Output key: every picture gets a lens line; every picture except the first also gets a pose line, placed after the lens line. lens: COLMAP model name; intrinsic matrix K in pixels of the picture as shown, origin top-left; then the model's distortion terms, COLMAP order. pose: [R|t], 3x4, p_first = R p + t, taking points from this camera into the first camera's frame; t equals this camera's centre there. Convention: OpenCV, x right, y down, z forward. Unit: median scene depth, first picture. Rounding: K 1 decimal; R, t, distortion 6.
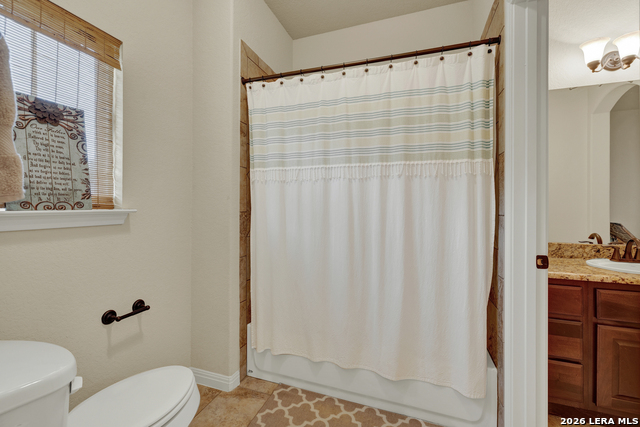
lens RADIAL K [[273.1, 0, 318.7], [0, 273.1, 212.1], [0, 0, 1]] dist [0.001522, 0.000077]
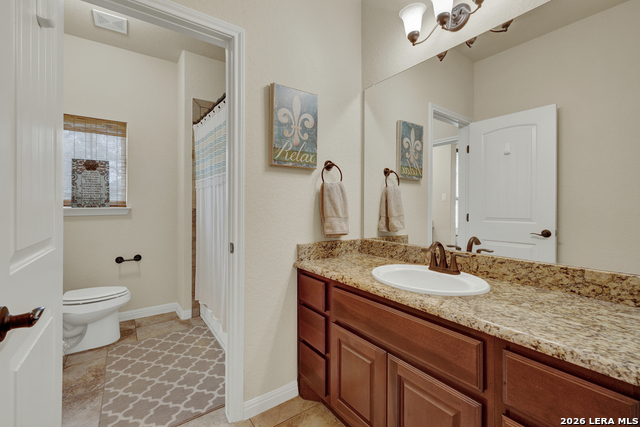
lens RADIAL K [[273.1, 0, 315.6], [0, 273.1, 209.9], [0, 0, 1]] dist [0.001522, 0.000077]
pose [[0.819940, 0.004470, -0.572432, 1.584134], [-0.002458, 0.999988, 0.004288, -0.001718], [0.572444, -0.002109, 0.819941, 0.163847]]
